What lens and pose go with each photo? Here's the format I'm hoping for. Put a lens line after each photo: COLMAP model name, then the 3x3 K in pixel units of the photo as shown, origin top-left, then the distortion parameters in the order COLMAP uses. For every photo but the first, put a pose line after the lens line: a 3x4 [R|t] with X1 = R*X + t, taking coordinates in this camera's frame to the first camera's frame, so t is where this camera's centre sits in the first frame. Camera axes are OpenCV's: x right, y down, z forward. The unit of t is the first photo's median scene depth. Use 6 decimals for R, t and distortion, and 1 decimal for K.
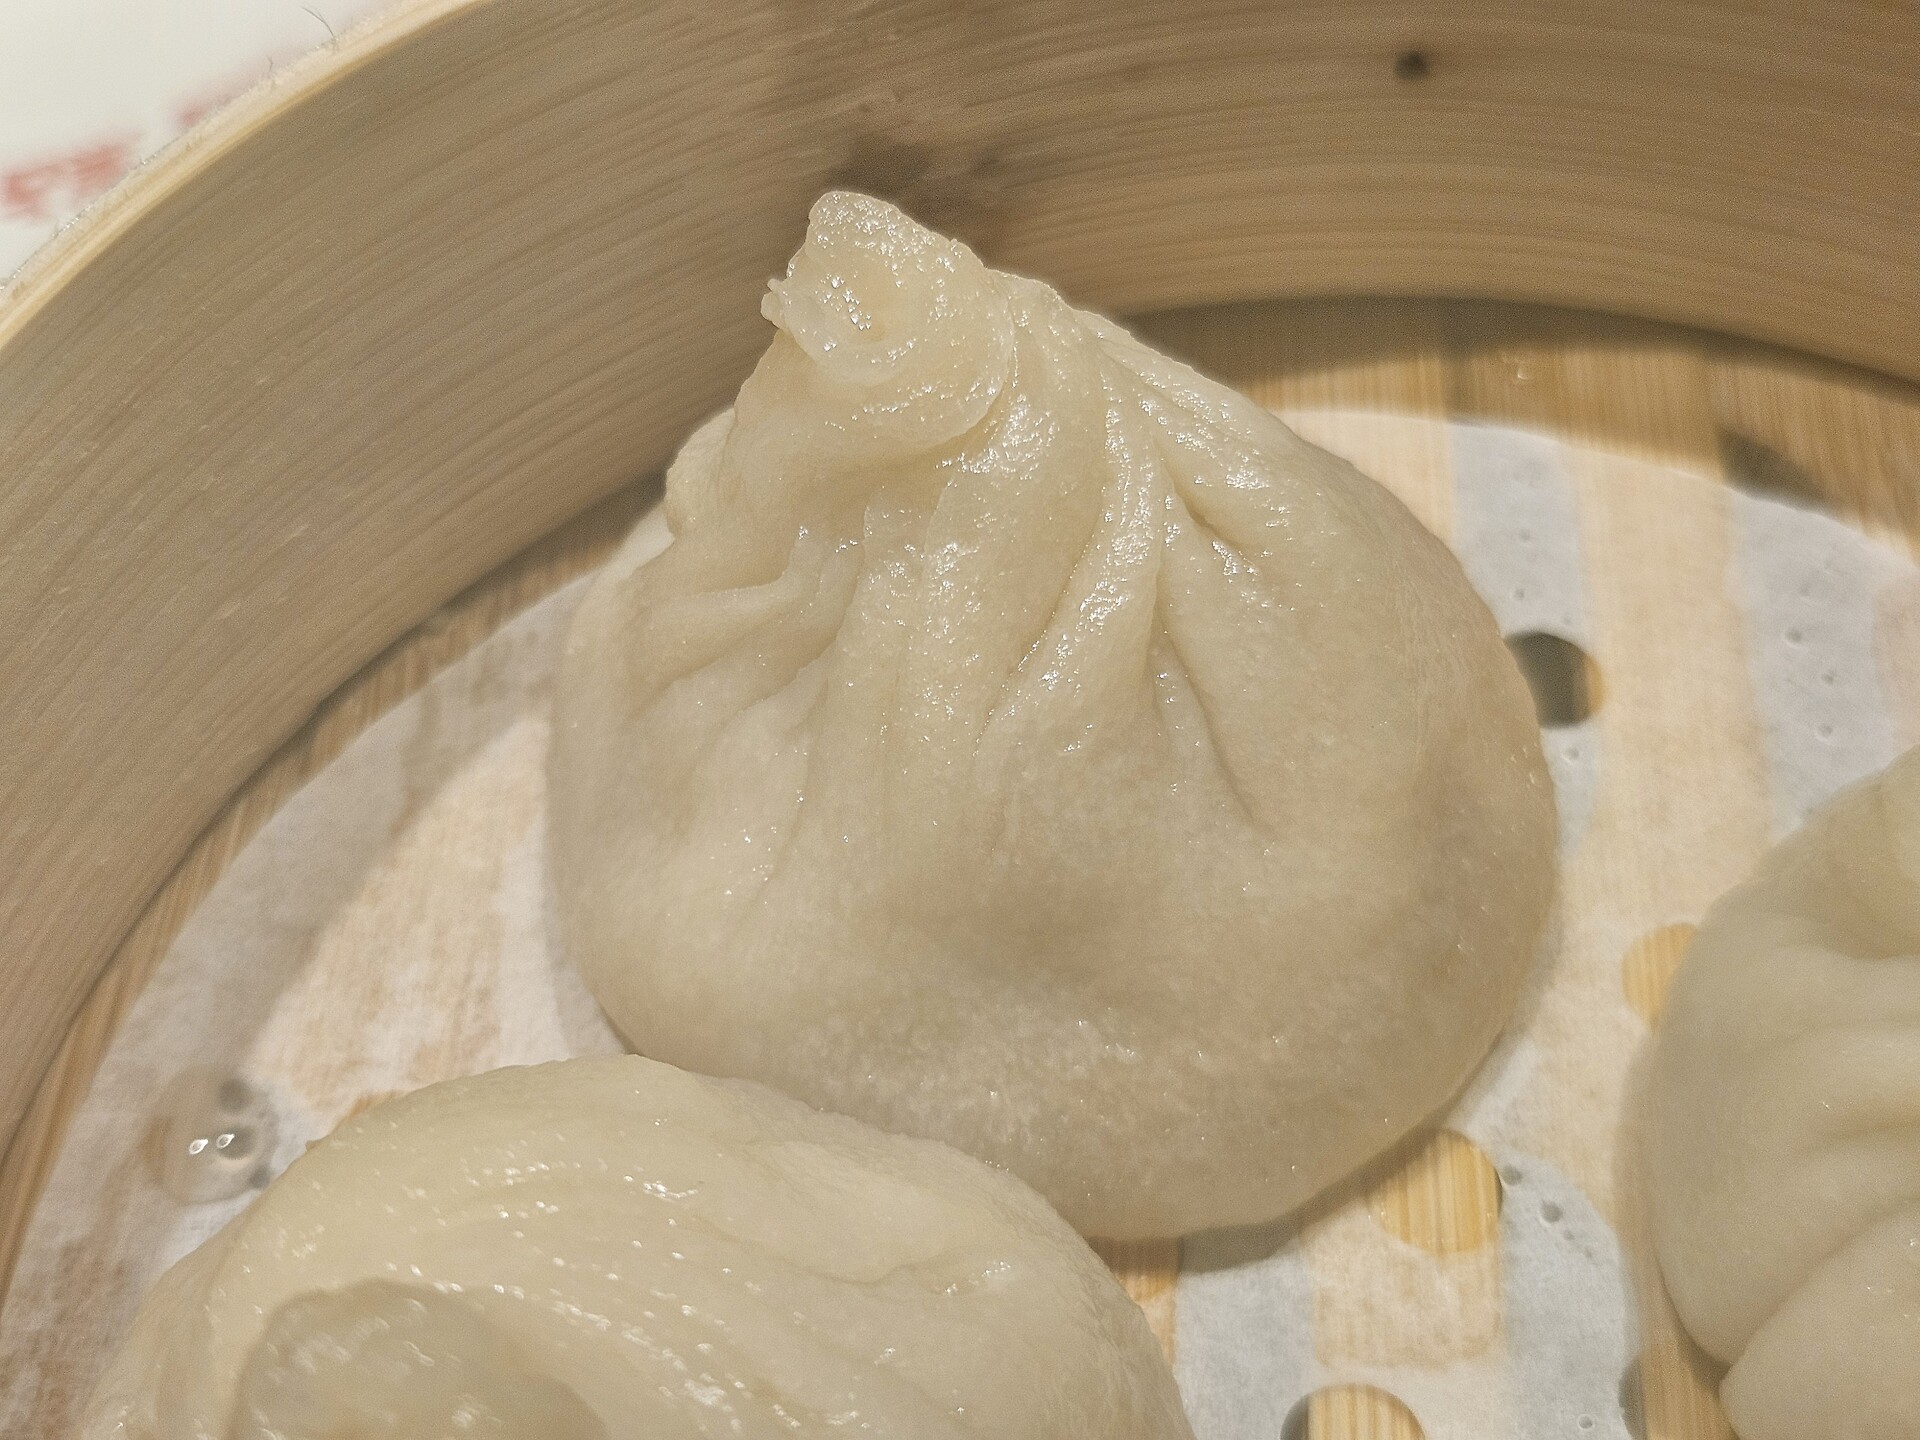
lens RADIAL K [[2716.9, 0, 904.7], [0, 2716.9, 707.1], [0, 0, 1]] dist [-0.005504, 0.000000]
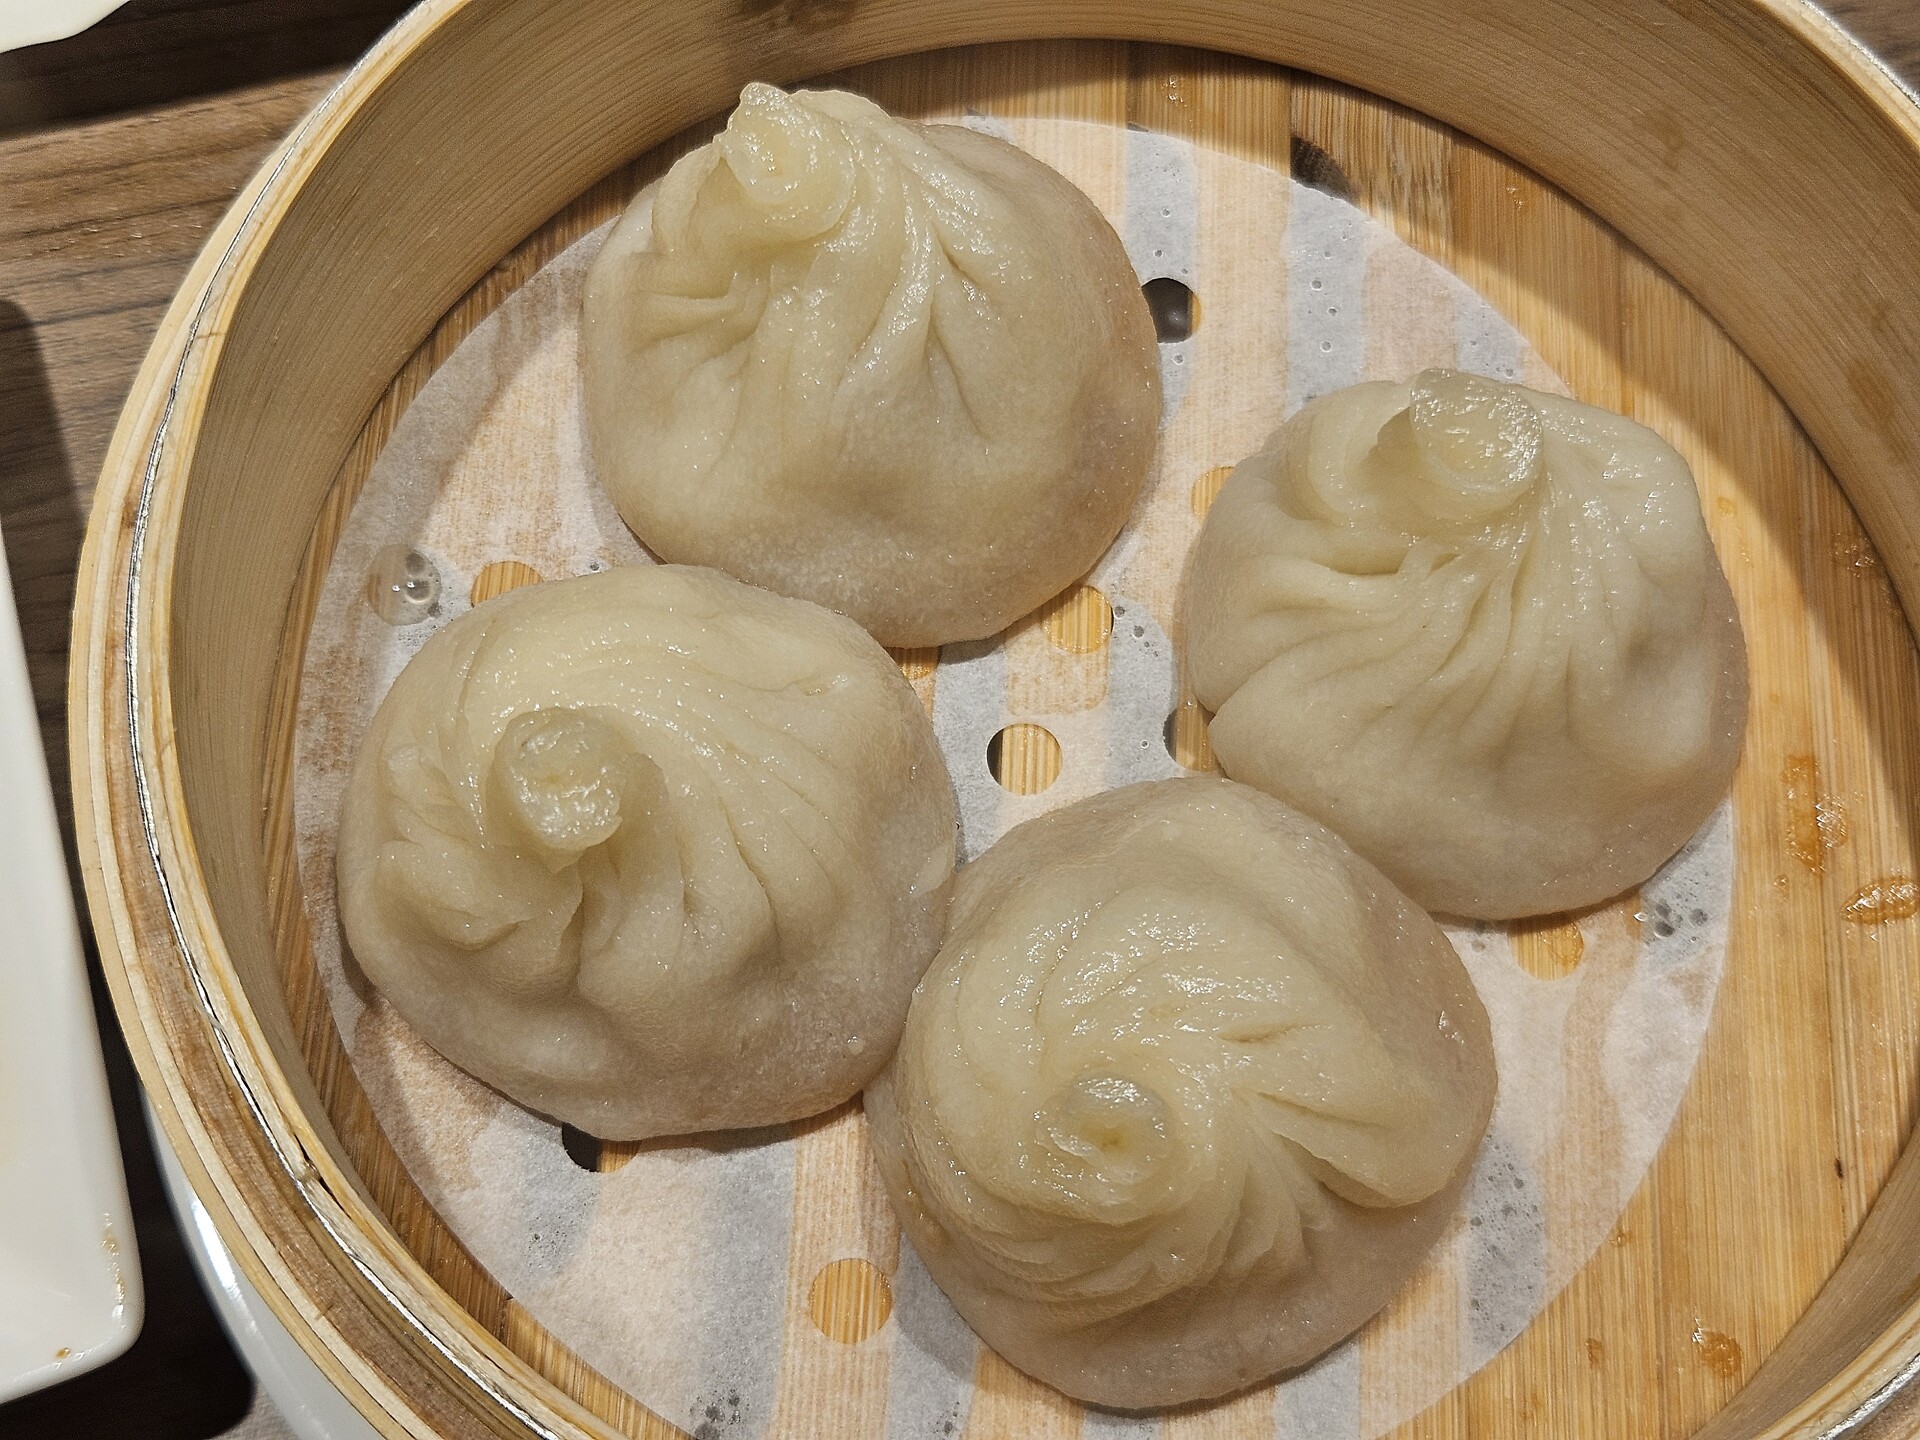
lens RADIAL K [[2716.9, 0, 960.1], [0, 2716.9, 719.7], [0, 0, 1]] dist [-0.005504, 0.000000]
pose [[0.997202, -0.000942, 0.074747, -0.023611], [-0.021527, 0.953944, 0.299210, -0.313485], [-0.071586, -0.299982, 0.951255, -0.789359]]
